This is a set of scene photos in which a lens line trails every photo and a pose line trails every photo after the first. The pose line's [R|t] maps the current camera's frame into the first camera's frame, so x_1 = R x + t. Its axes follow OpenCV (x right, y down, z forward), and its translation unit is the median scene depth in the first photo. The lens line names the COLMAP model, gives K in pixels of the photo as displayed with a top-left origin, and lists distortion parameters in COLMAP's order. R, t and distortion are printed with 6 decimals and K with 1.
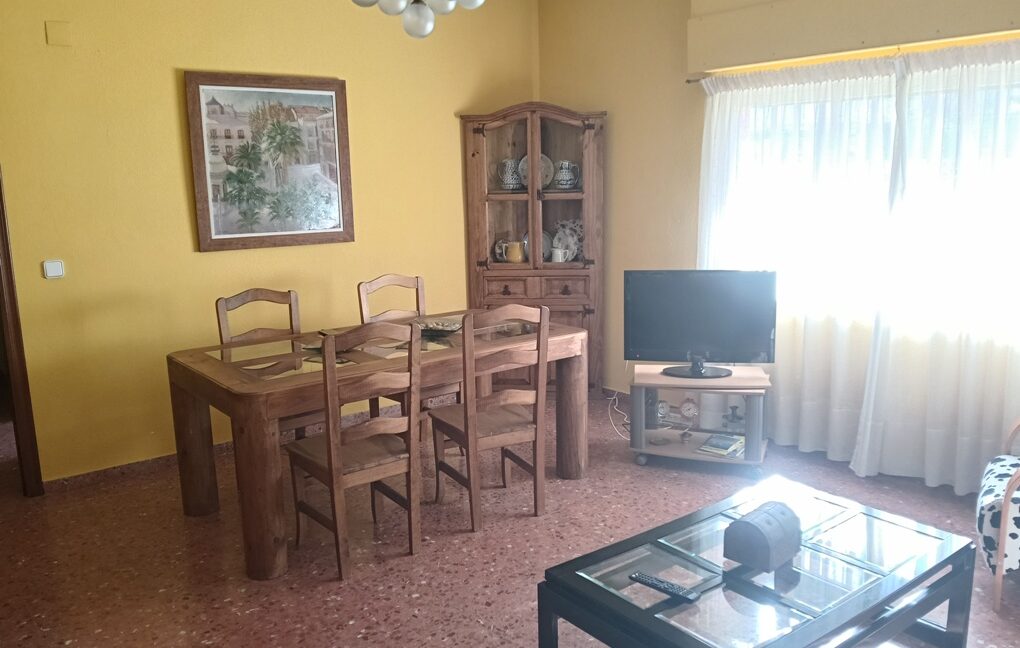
lens RADIAL K [[837.1, 0, 513.6], [0, 837.1, 333.7], [0, 0, 1]] dist [0.067298, -0.131703]
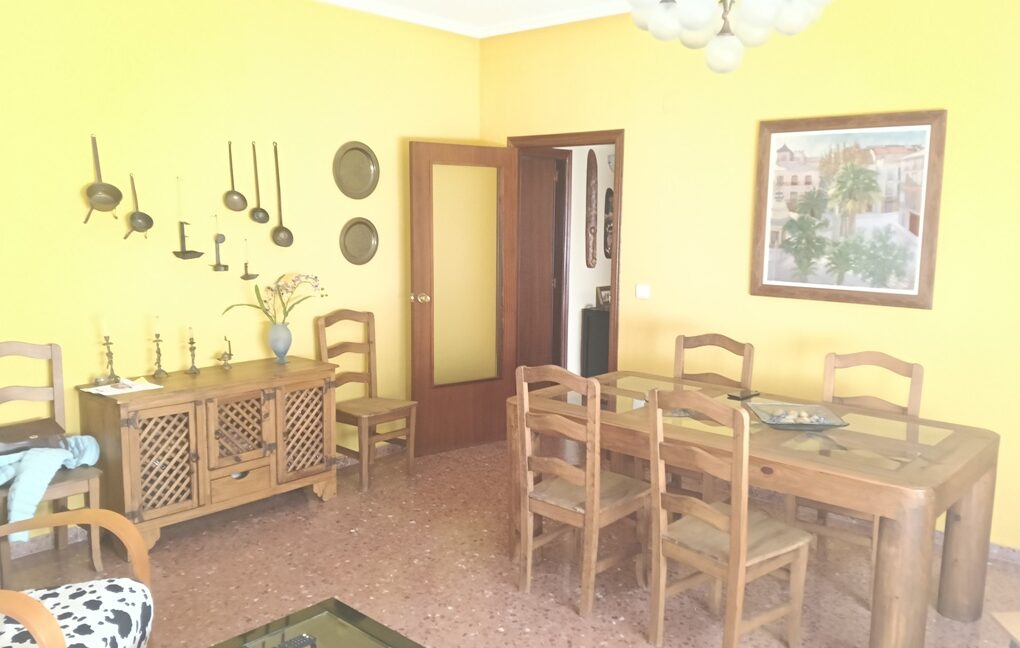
lens RADIAL K [[837.1, 0, 515.3], [0, 837.1, 325.1], [0, 0, 1]] dist [0.067298, -0.131703]
pose [[0.162260, 0.154664, -0.974552, 0.603119], [-0.203025, 0.971741, 0.120415, -0.129294], [0.965636, 0.178320, 0.189076, 0.546952]]
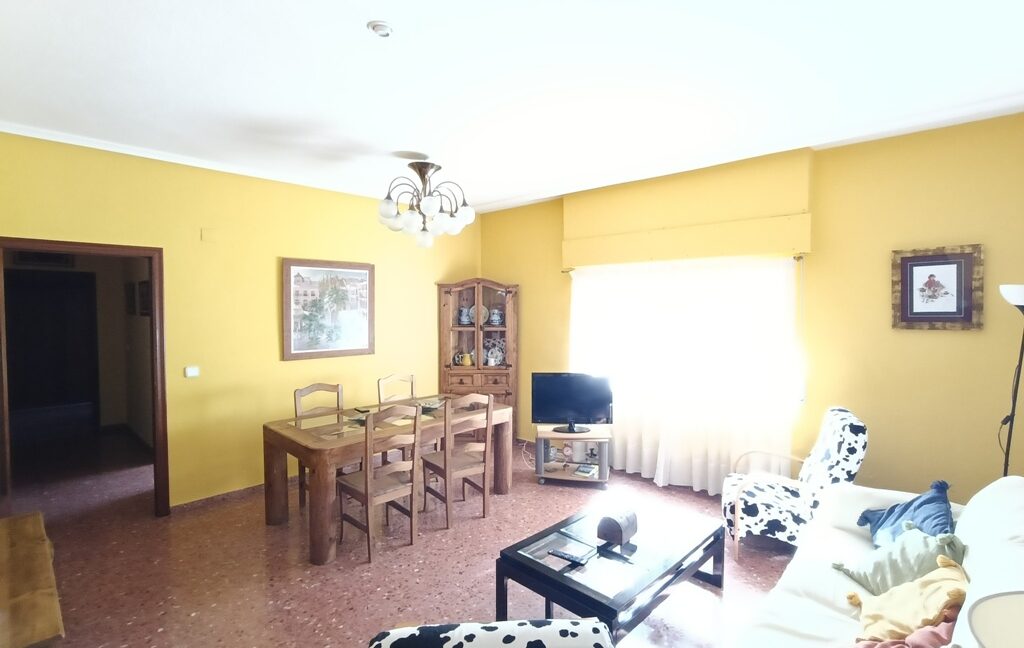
lens RADIAL K [[493.4, 0, 526.4], [0, 493.4, 321.8], [0, 0, 1]] dist [-0.008441, 0.006909]
pose [[0.988332, 0.018848, 0.151141, -0.041949], [0.005041, 0.987722, -0.156138, -0.018317], [-0.152228, 0.155078, 0.976103, -0.052701]]
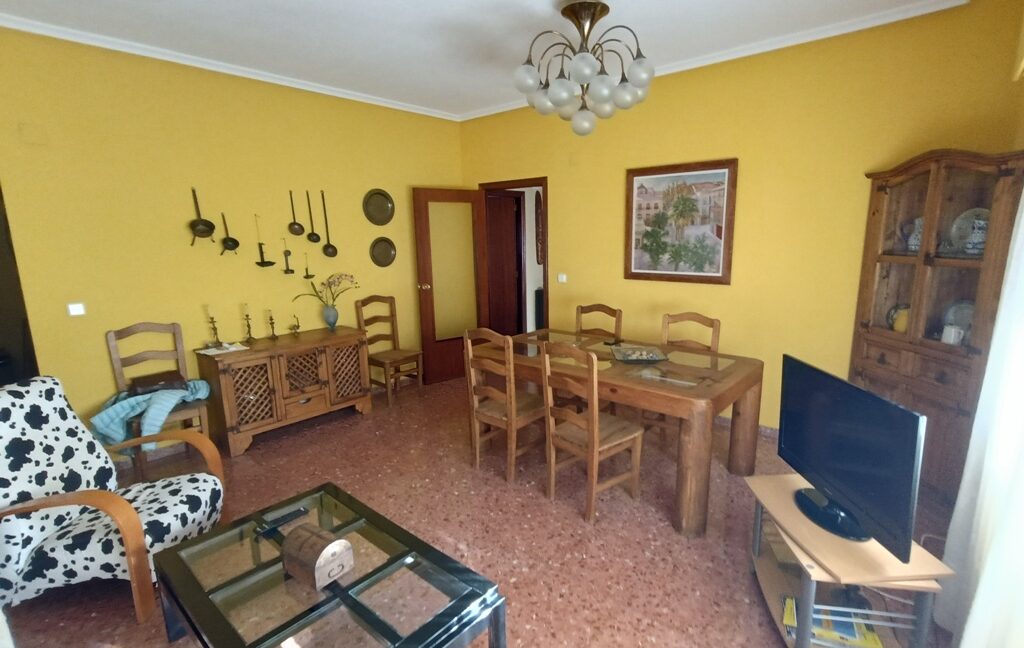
lens RADIAL K [[493.4, 0, 536.5], [0, 493.4, 333.2], [0, 0, 1]] dist [-0.008441, 0.006909]
pose [[0.190319, 0.214785, -0.957938, 0.561829], [-0.176778, 0.967321, 0.181767, -0.142689], [0.965675, 0.134749, 0.222069, 0.645831]]
